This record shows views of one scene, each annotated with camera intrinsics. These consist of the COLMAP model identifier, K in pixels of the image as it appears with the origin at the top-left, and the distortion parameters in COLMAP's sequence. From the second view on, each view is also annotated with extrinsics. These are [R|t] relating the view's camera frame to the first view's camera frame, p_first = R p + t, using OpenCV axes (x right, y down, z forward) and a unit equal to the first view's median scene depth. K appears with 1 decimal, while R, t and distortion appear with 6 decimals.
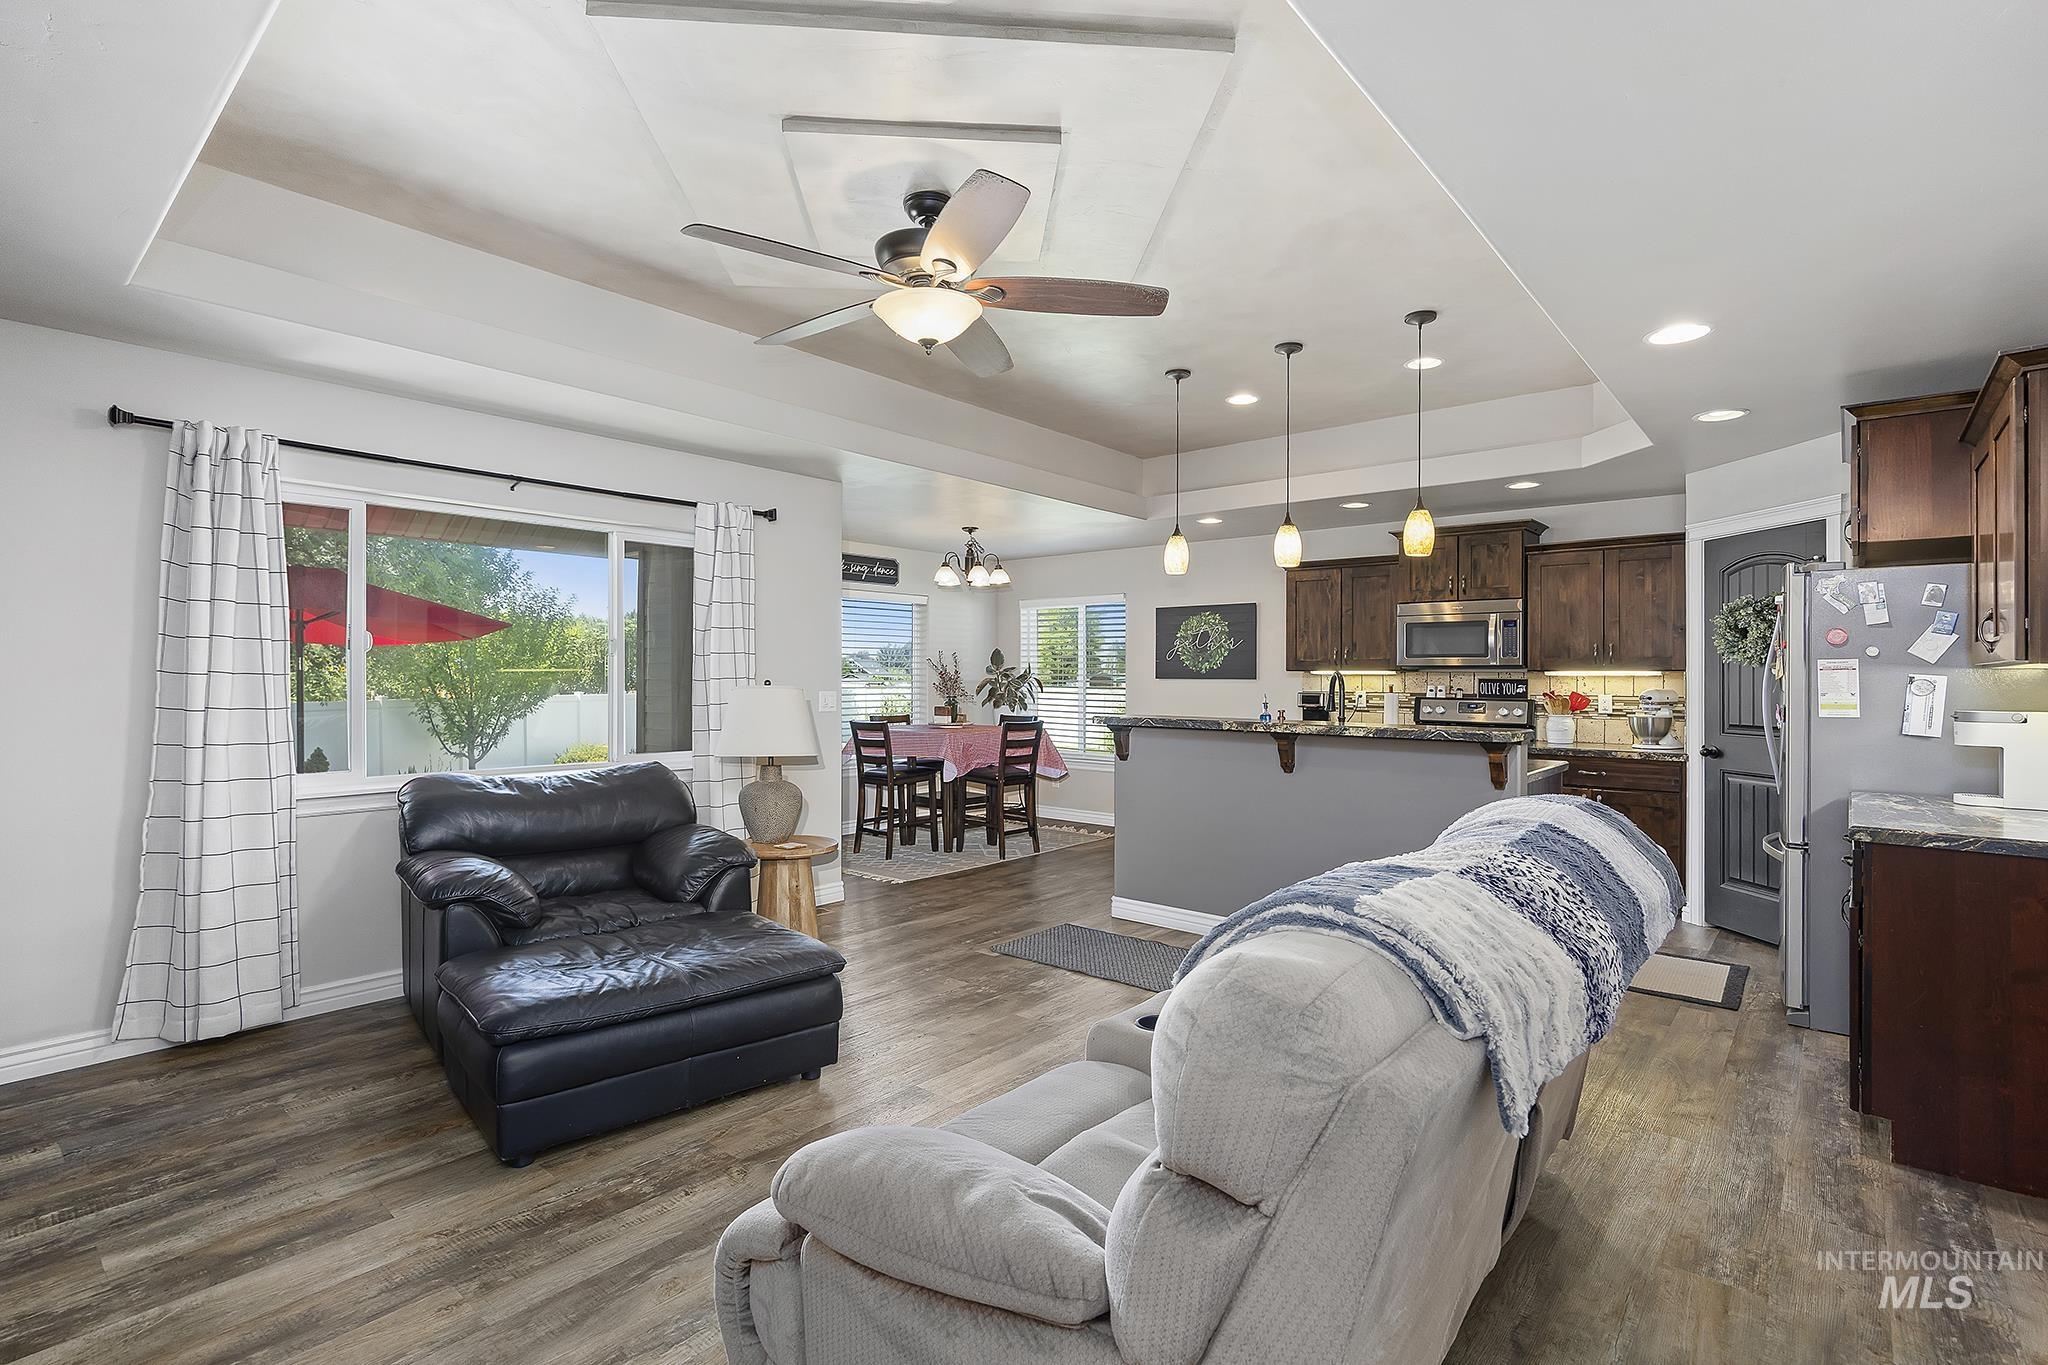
lens RADIAL K [[930.1, 0, 993.3], [0, 930.1, 684.6], [0, 0, 1]] dist [-0.002070, -0.000585]
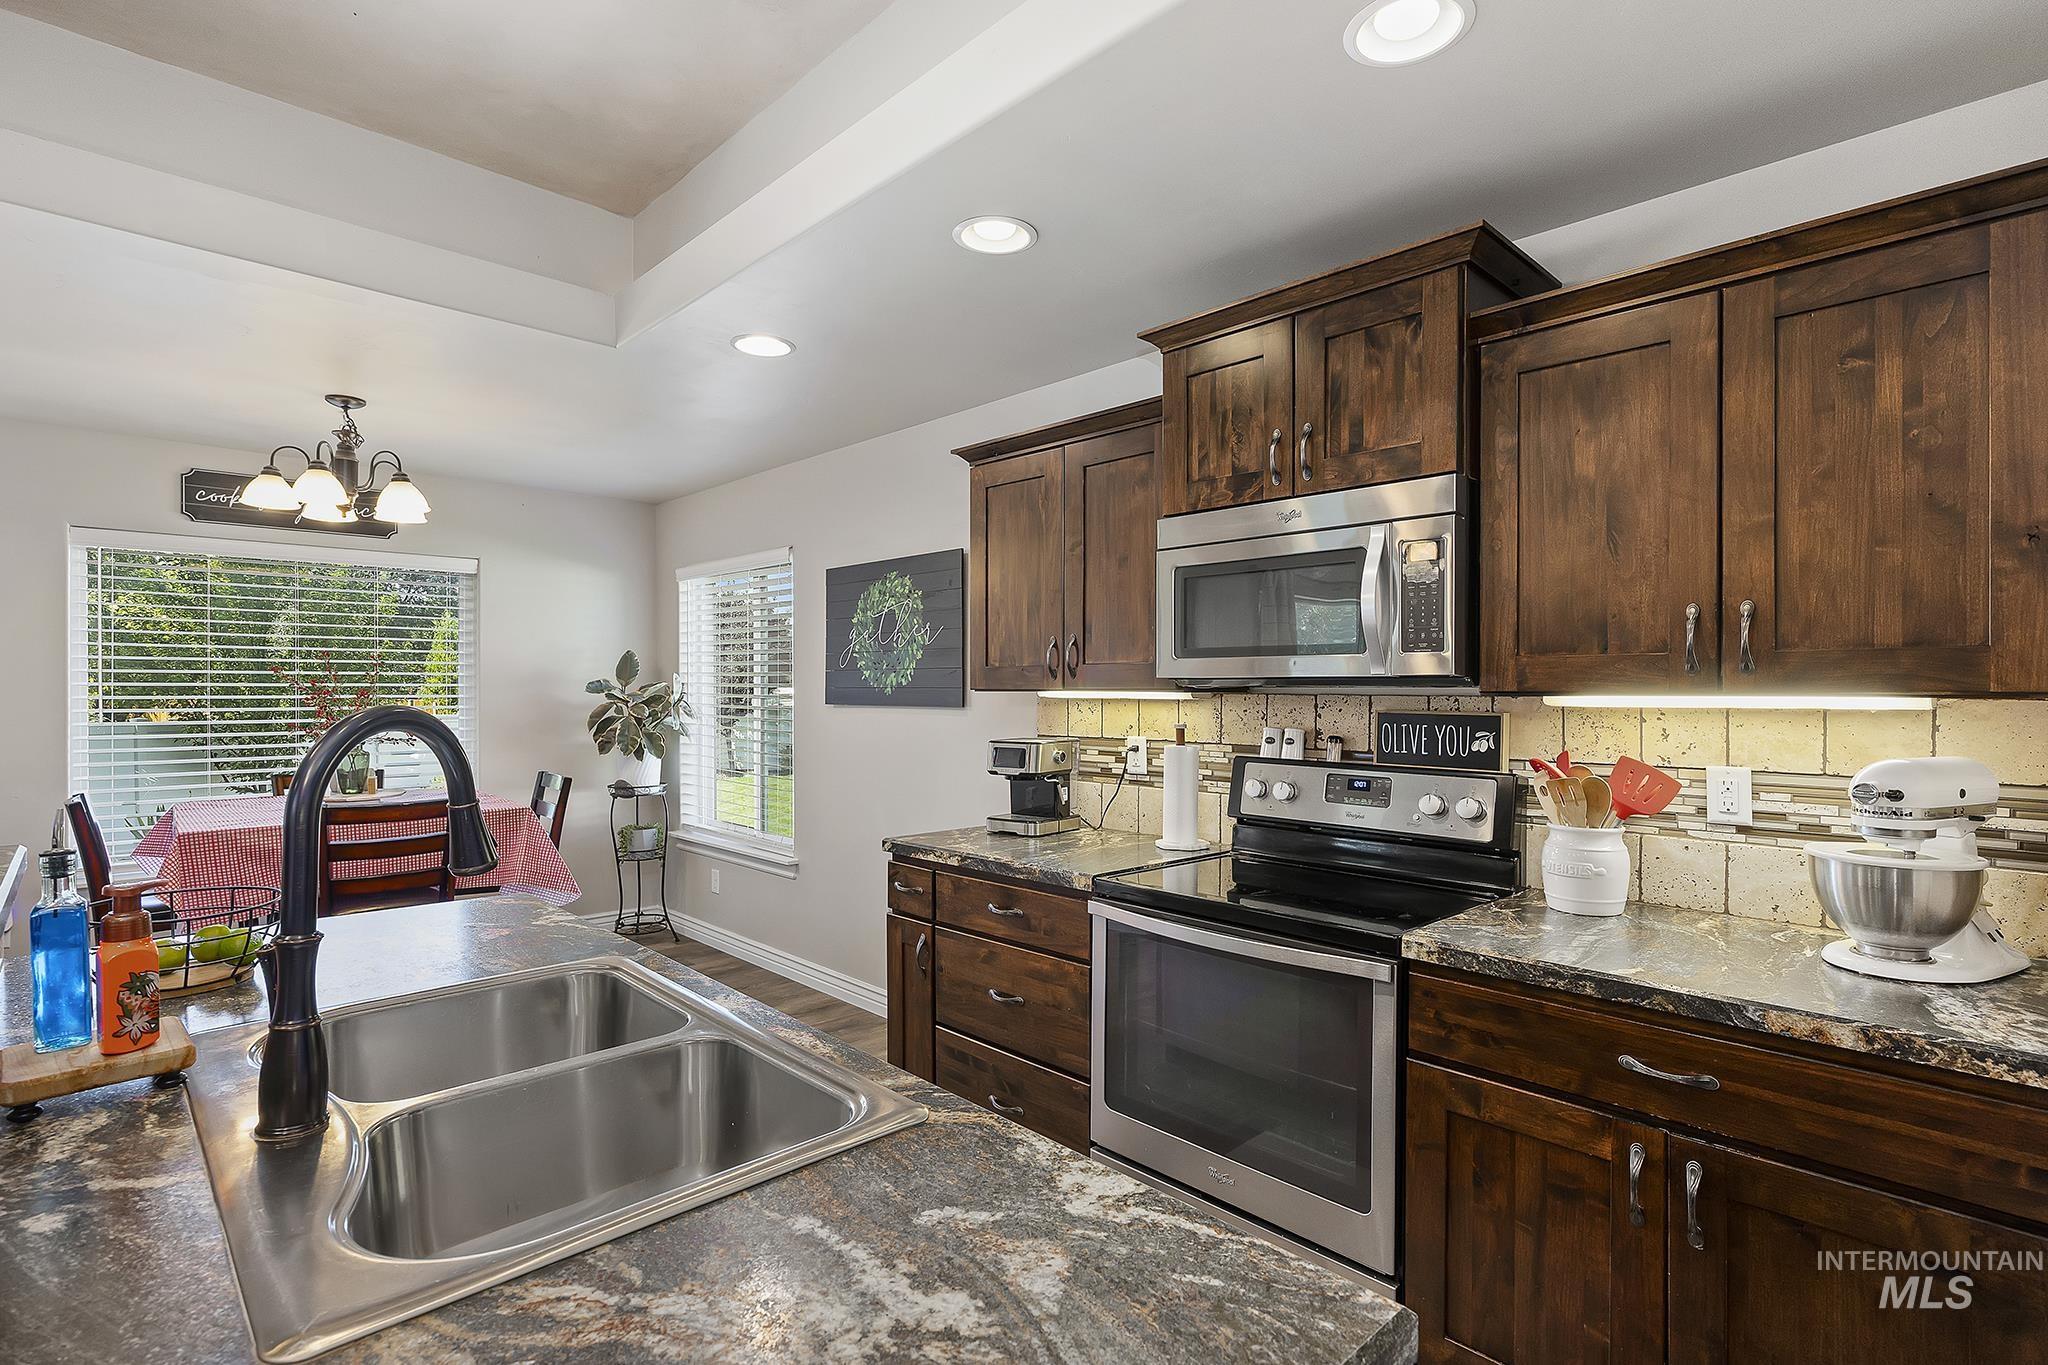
lens RADIAL K [[991.8, 0, 962.9], [0, 991.8, 703.7], [0, 0, 1]] dist [0.002003, 0.000069]
pose [[0.995805, -0.000468, -0.091499, 0.423649], [0.000901, 0.999989, 0.004690, -0.012946], [0.091496, -0.004753, 0.995794, 0.629689]]
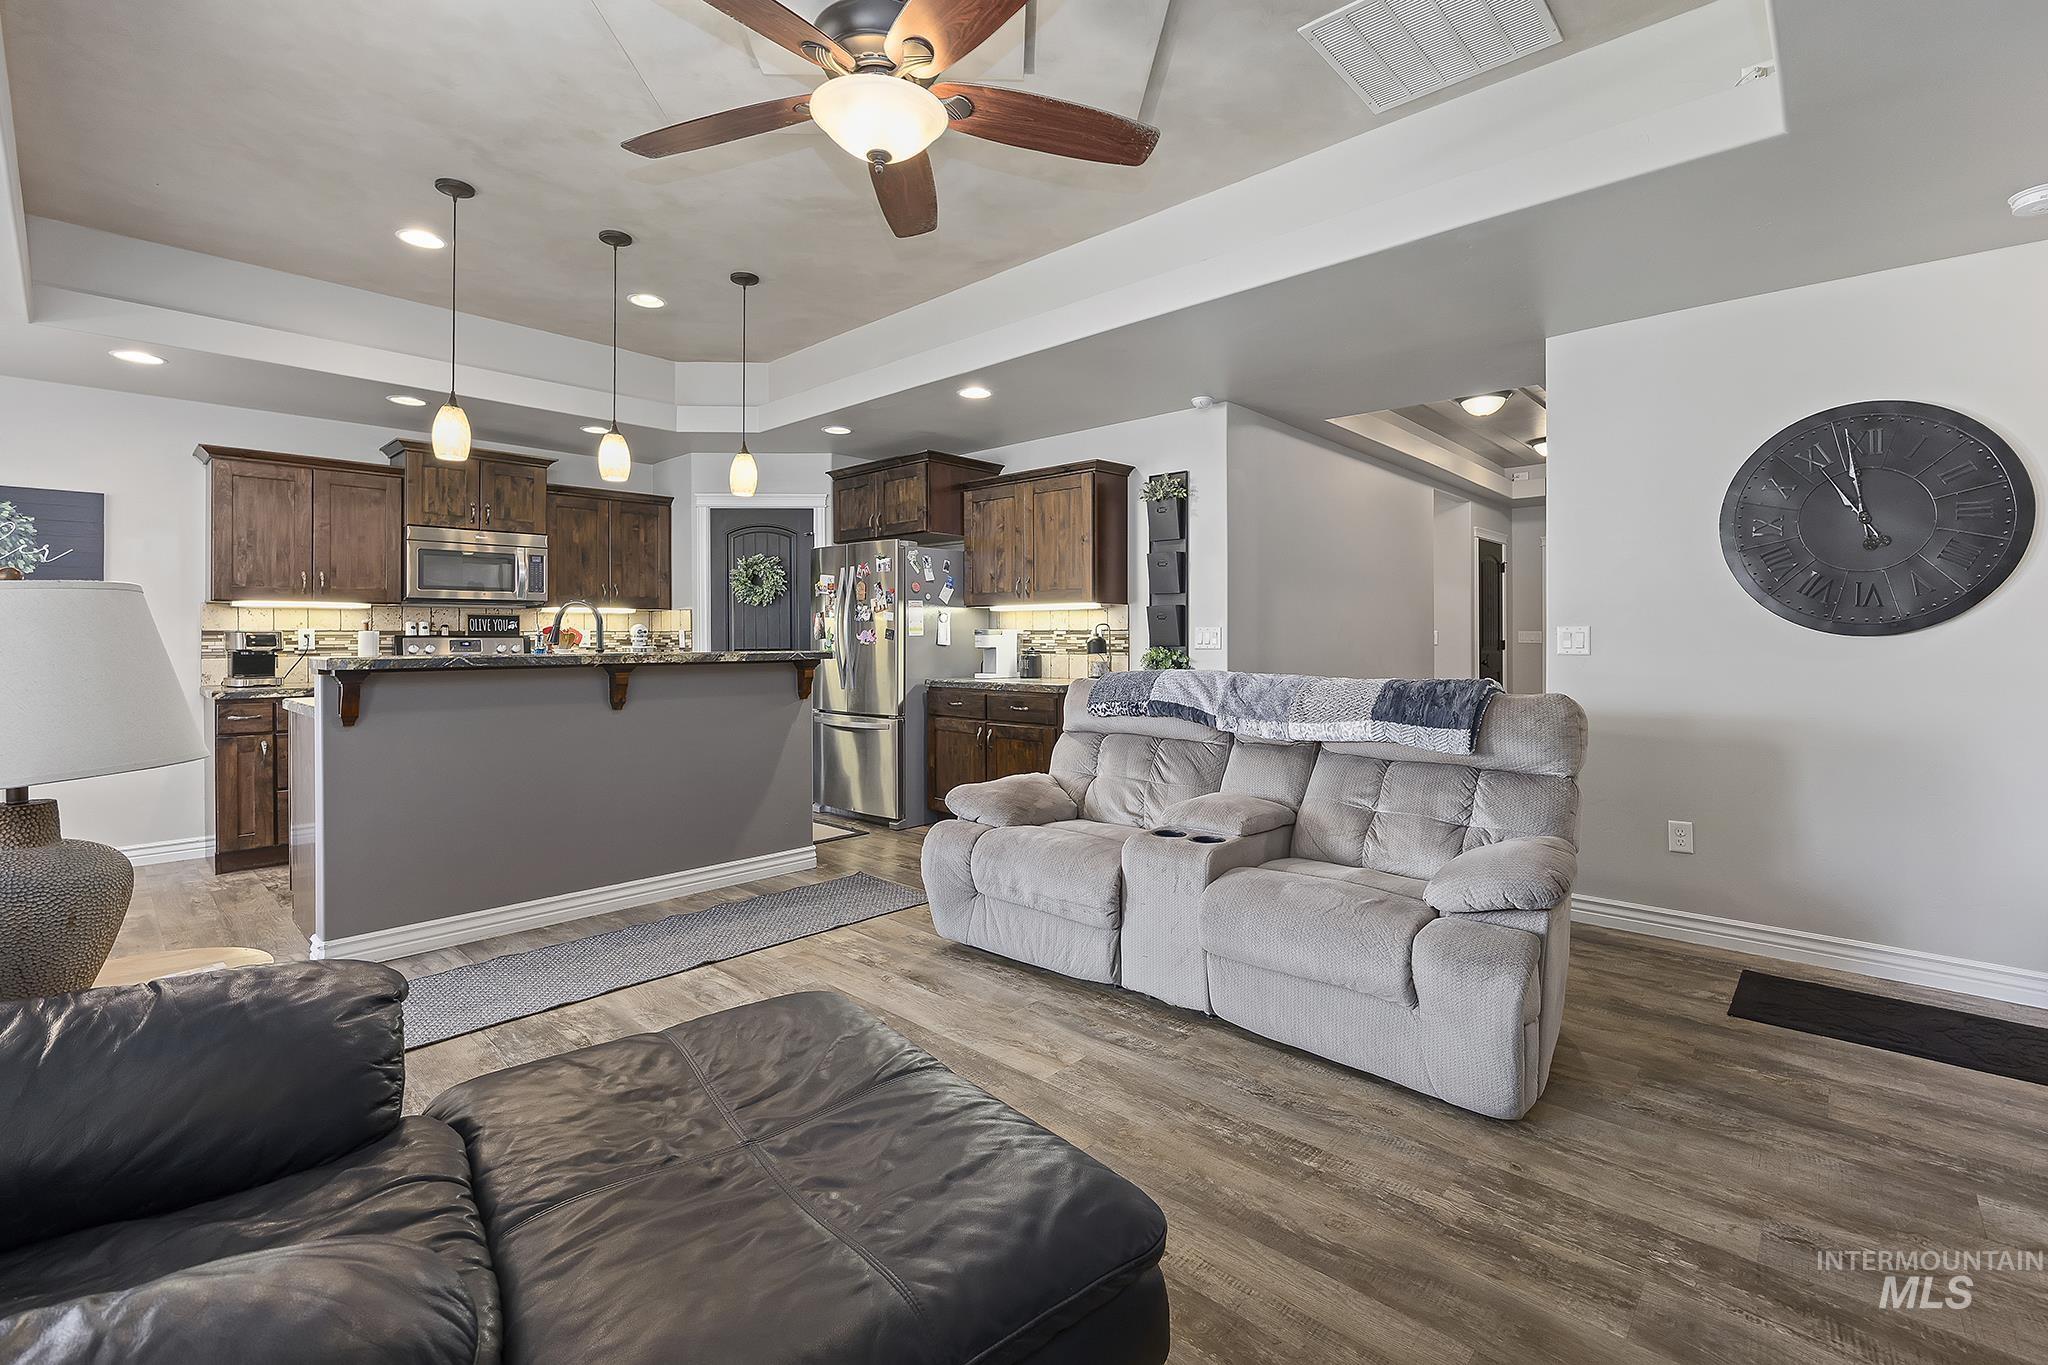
lens RADIAL K [[916.3, 0, 1048.4], [0, 916.3, 642.9], [0, 0, 1]] dist [-0.021173, 0.000973]
pose [[0.016586, -0.012350, 0.999786, -0.422856], [0.009017, 0.999885, 0.012202, 0.017979], [-0.999822, 0.008813, 0.016695, 0.430262]]
